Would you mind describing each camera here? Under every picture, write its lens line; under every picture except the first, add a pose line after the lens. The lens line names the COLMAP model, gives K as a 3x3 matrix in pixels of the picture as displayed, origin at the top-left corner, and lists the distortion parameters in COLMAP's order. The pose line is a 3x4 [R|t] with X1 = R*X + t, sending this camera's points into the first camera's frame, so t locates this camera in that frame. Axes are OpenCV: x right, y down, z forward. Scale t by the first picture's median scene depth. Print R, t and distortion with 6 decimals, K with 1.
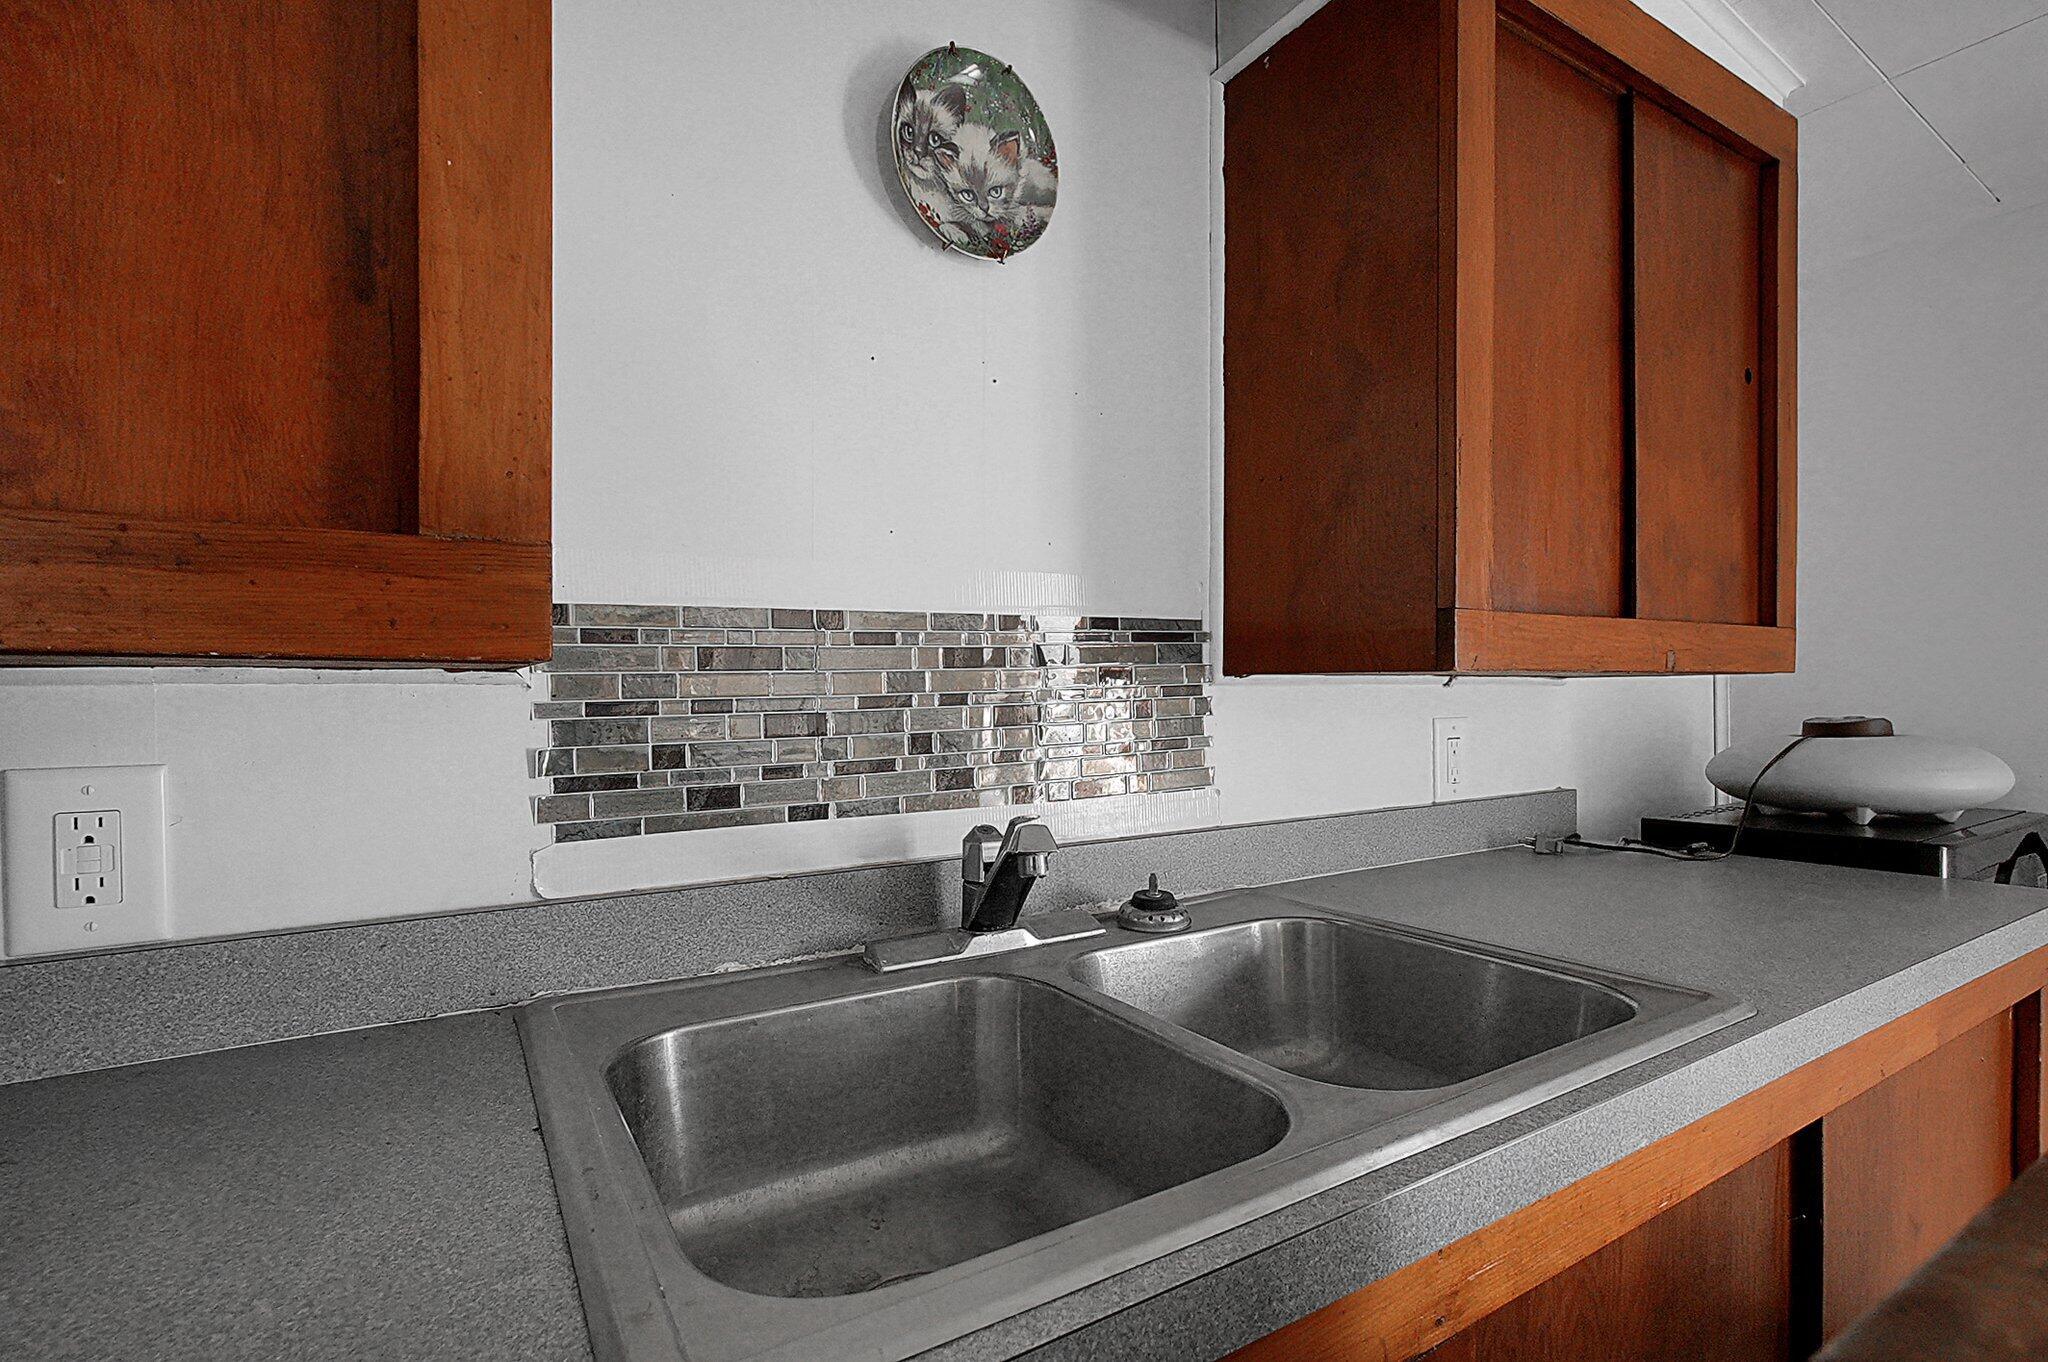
lens RADIAL K [[968.1, 0, 1018.1], [0, 968.1, 692.5], [0, 0, 1]] dist [-0.011926, 0.000157]
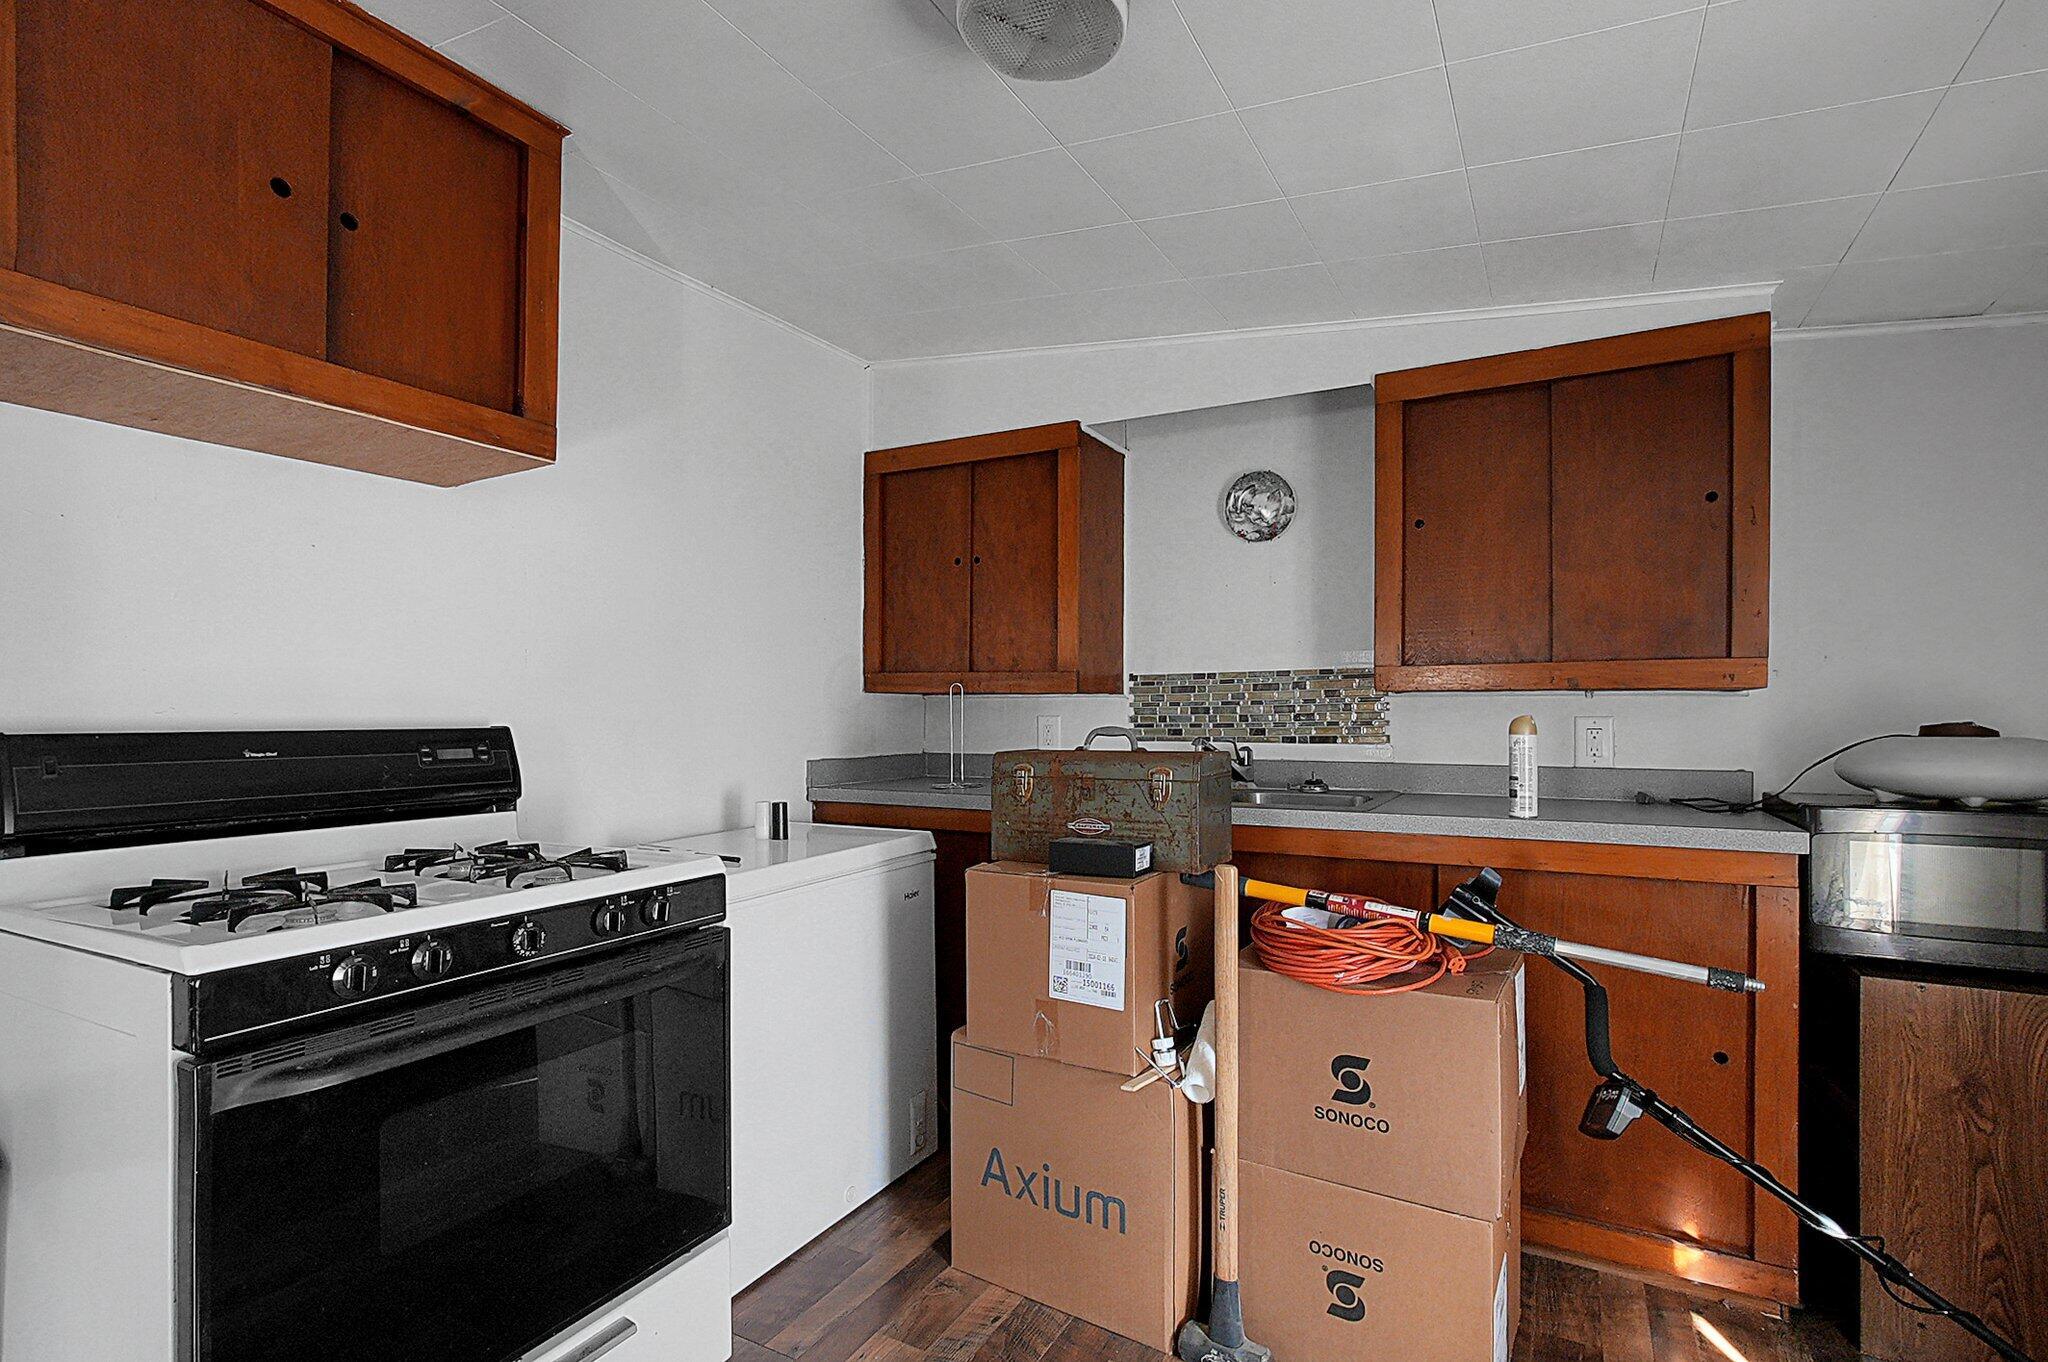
lens RADIAL K [[968.1, 0, 1026.1], [0, 968.1, 694.3], [0, 0, 1]] dist [-0.011926, 0.000157]
pose [[0.511252, -0.009135, -0.859382, 1.997259], [-0.011177, 0.999788, -0.017276, 0.038606], [0.859358, 0.018438, 0.511042, -0.985372]]
